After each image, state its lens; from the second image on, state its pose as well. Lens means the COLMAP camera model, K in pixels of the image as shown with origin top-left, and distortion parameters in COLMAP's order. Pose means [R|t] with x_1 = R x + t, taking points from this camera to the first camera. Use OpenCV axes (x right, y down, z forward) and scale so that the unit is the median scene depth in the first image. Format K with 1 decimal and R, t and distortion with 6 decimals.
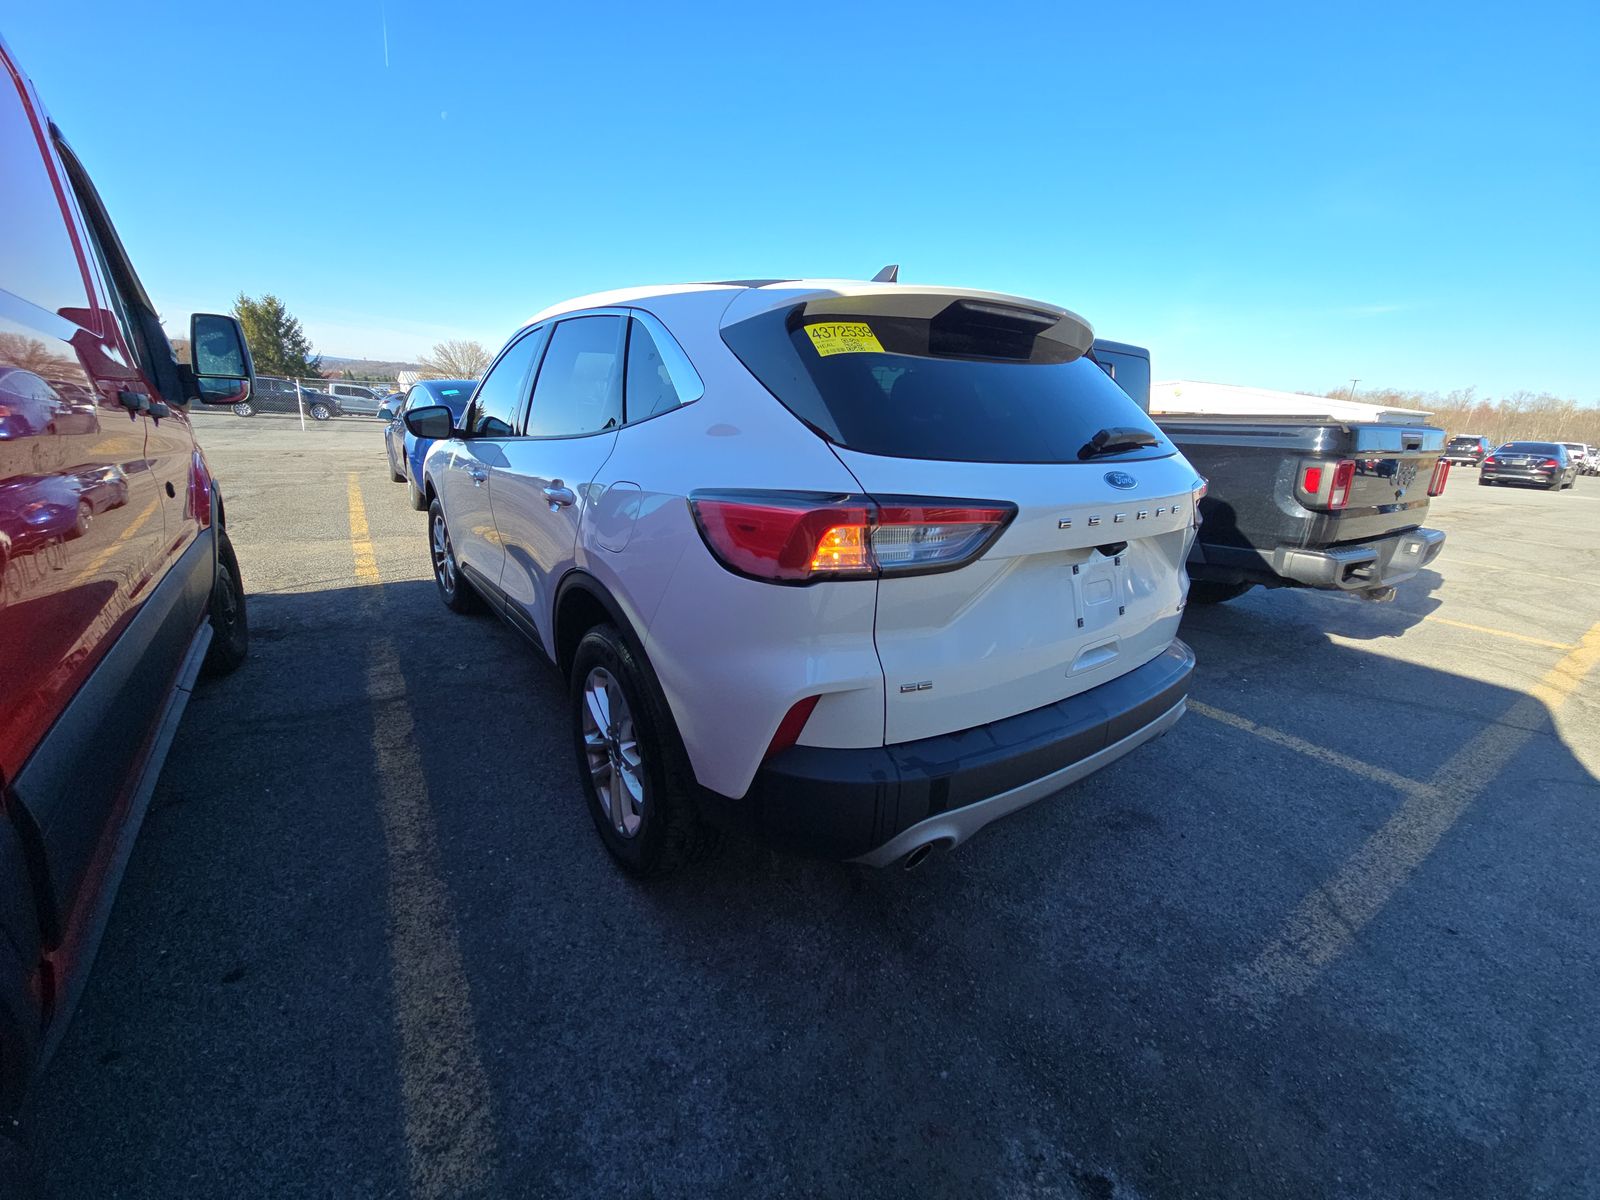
lens RADIAL K [[672.7, 0, 810.1], [0, 672.7, 584.2], [0, 0, 1]] dist [-0.001585, -0.000423]
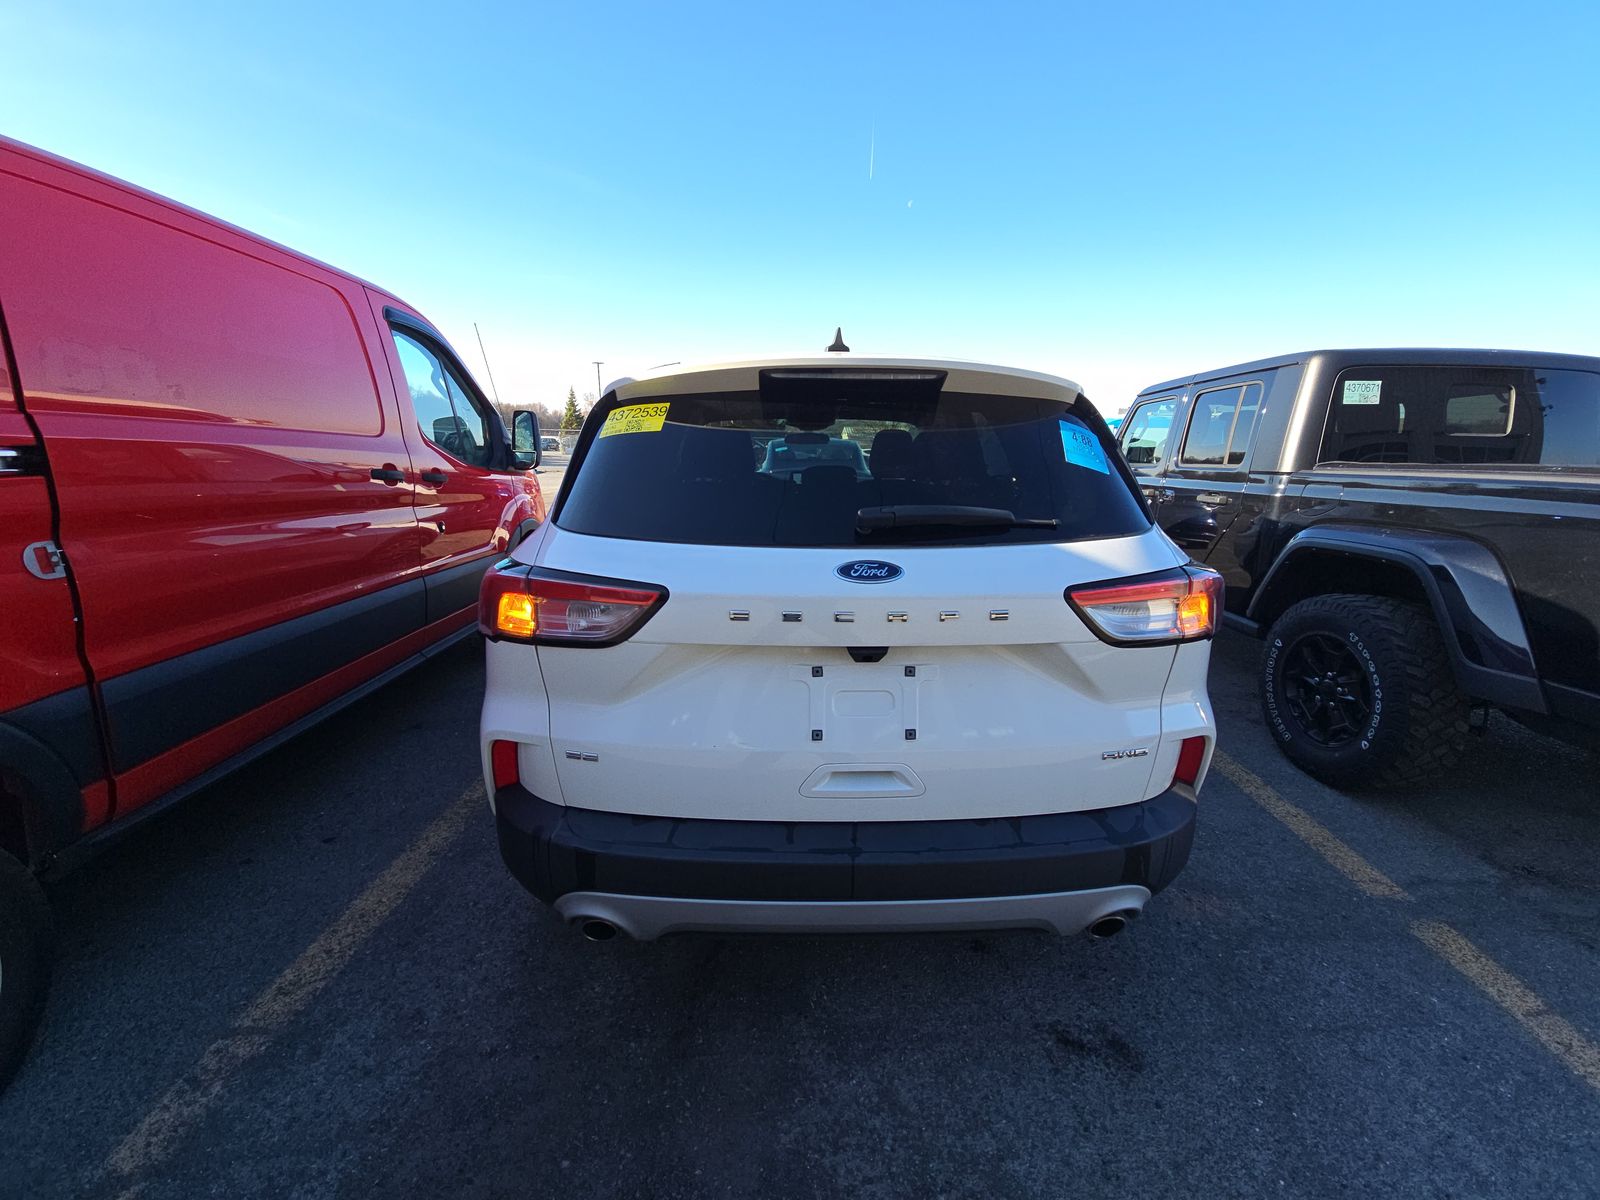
lens RADIAL K [[659.0, 0, 788.5], [0, 659.0, 585.6], [0, 0, 1]] dist [0.034697, -0.022421]
pose [[0.808322, 0.091912, -0.581522, 0.805091], [-0.124995, 0.992013, -0.016951, -0.105655], [0.575319, 0.086389, 0.813354, 0.279534]]
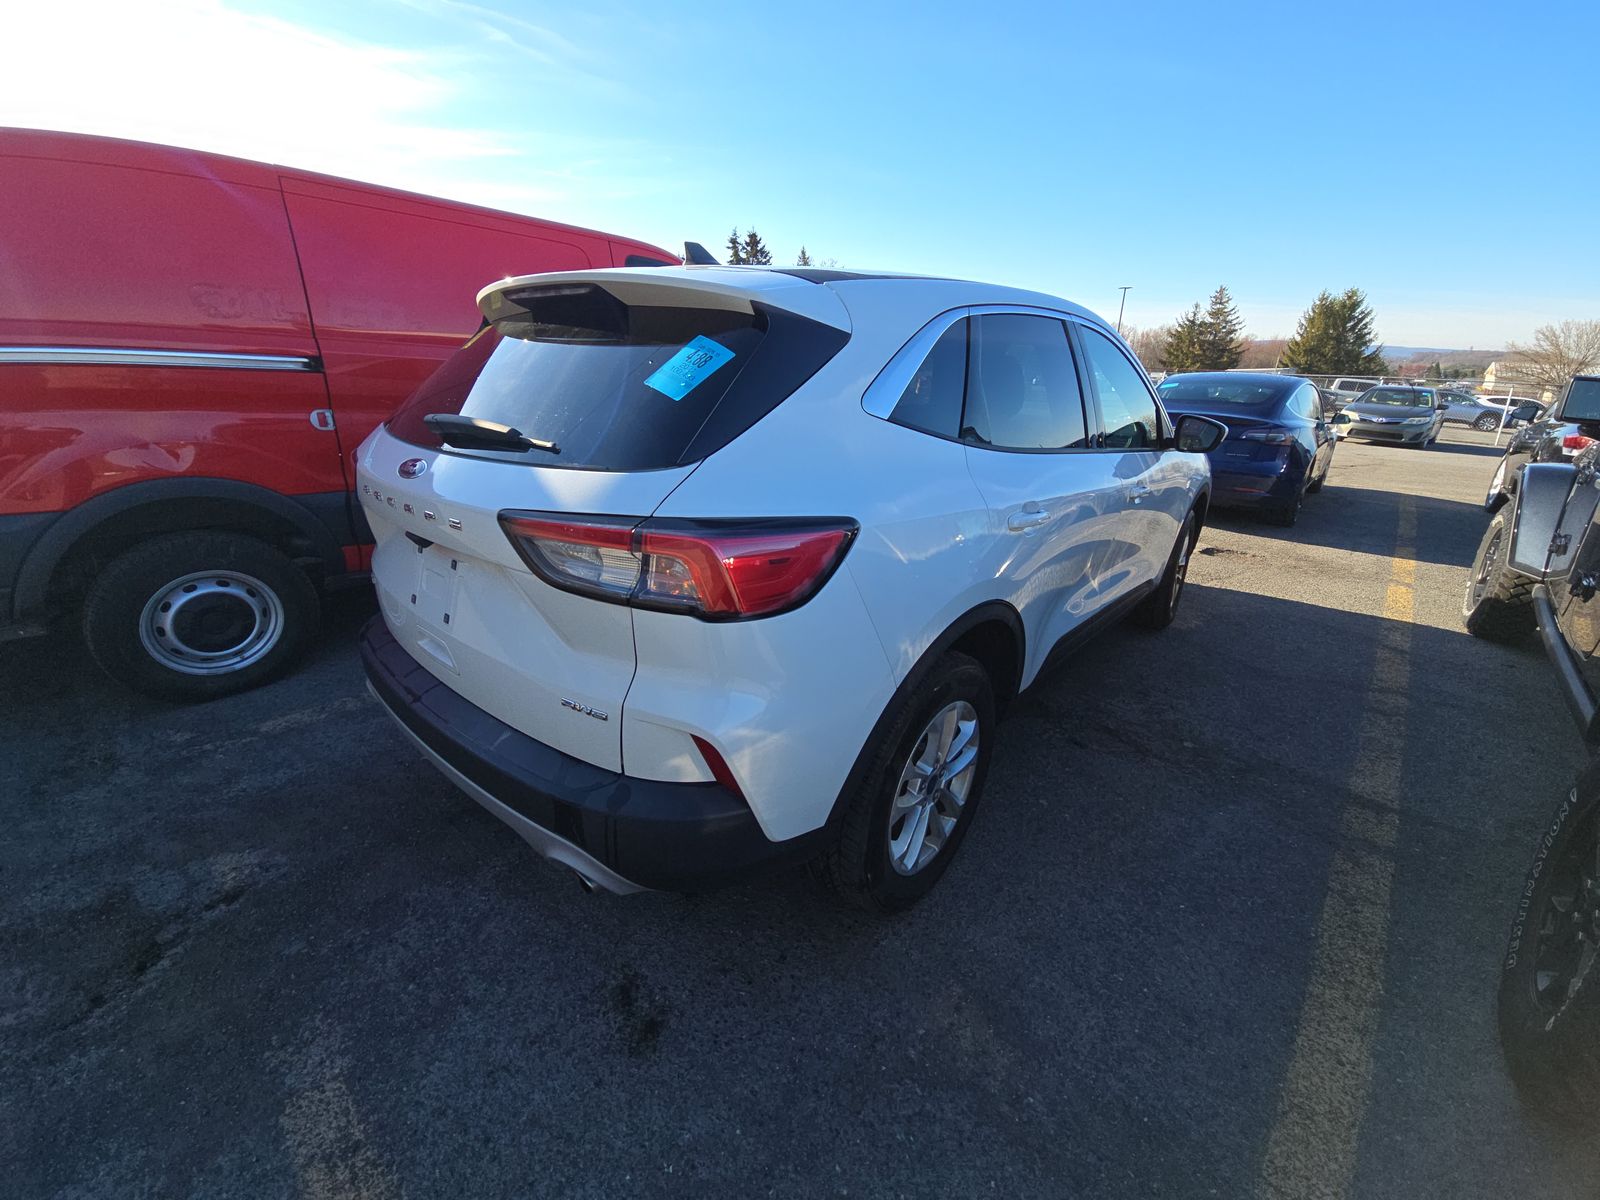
lens RADIAL K [[659.0, 0, 788.5], [0, 659.0, 585.6], [0, 0, 1]] dist [0.034697, -0.022421]
pose [[0.190334, 0.276083, -0.942099, 1.413740], [-0.267701, 0.937870, 0.220760, -0.330937], [0.944515, 0.210183, 0.252416, 1.231337]]
